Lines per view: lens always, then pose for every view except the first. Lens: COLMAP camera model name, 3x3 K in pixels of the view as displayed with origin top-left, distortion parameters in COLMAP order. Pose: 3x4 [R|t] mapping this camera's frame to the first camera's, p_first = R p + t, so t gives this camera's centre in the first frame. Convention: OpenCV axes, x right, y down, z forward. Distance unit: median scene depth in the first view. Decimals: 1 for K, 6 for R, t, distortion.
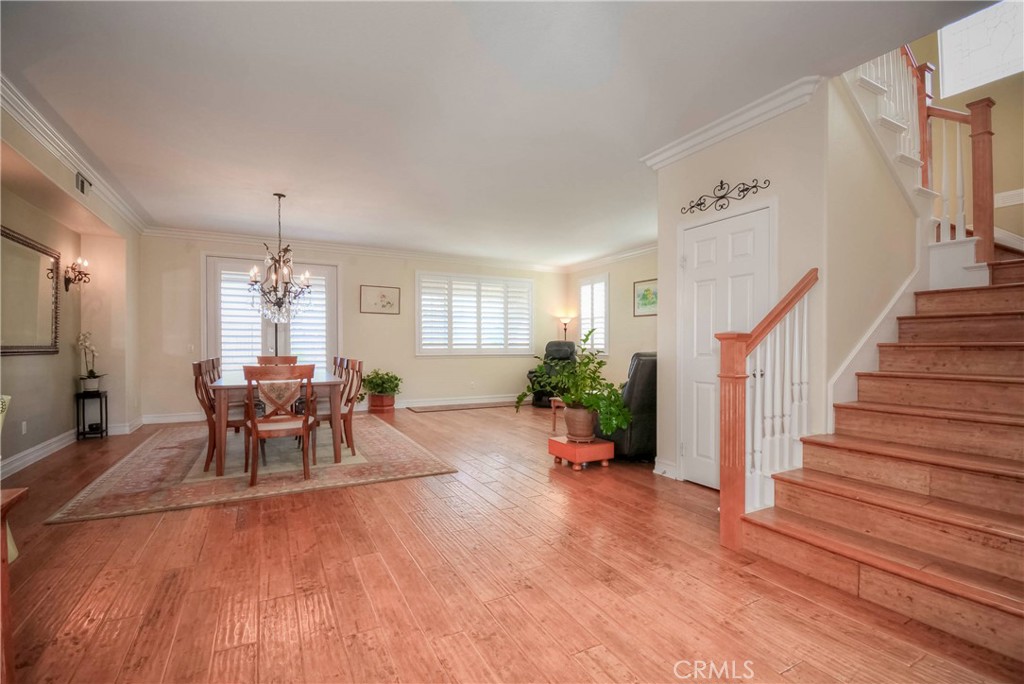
lens RADIAL K [[452.1, 0, 510.2], [0, 452.1, 350.1], [0, 0, 1]] dist [0.001701, -0.014056]
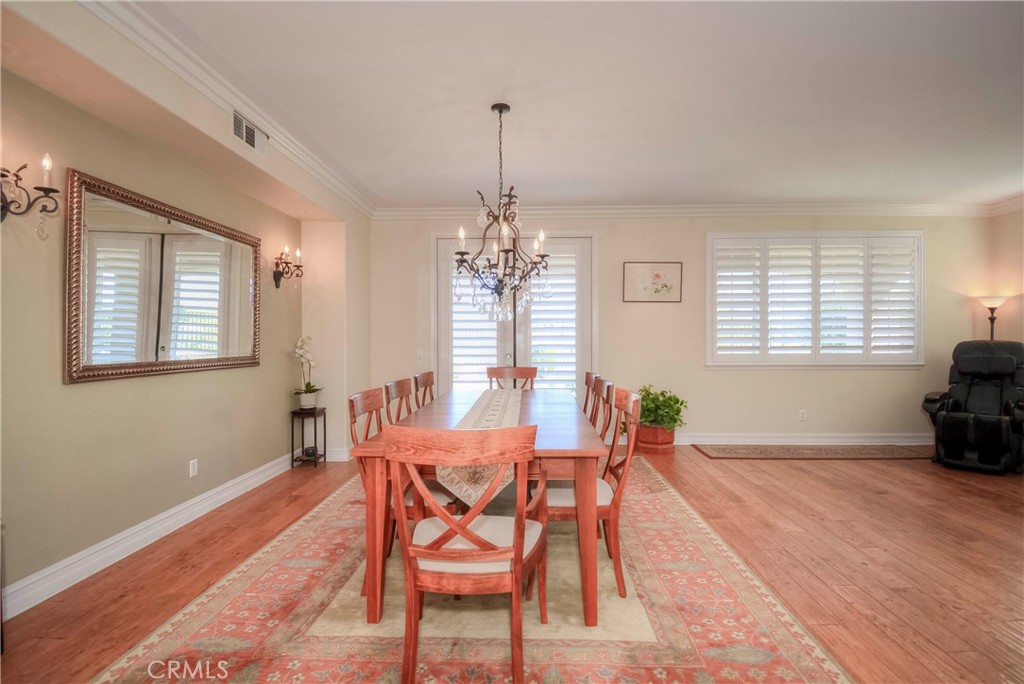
lens RADIAL K [[452.1, 0, 510.2], [0, 452.1, 350.1], [0, 0, 1]] dist [0.001701, -0.014056]
pose [[0.856060, 0.011195, -0.516756, -0.128945], [-0.002733, 0.999849, 0.017134, -0.022263], [0.516870, -0.013255, 0.855961, 0.338256]]
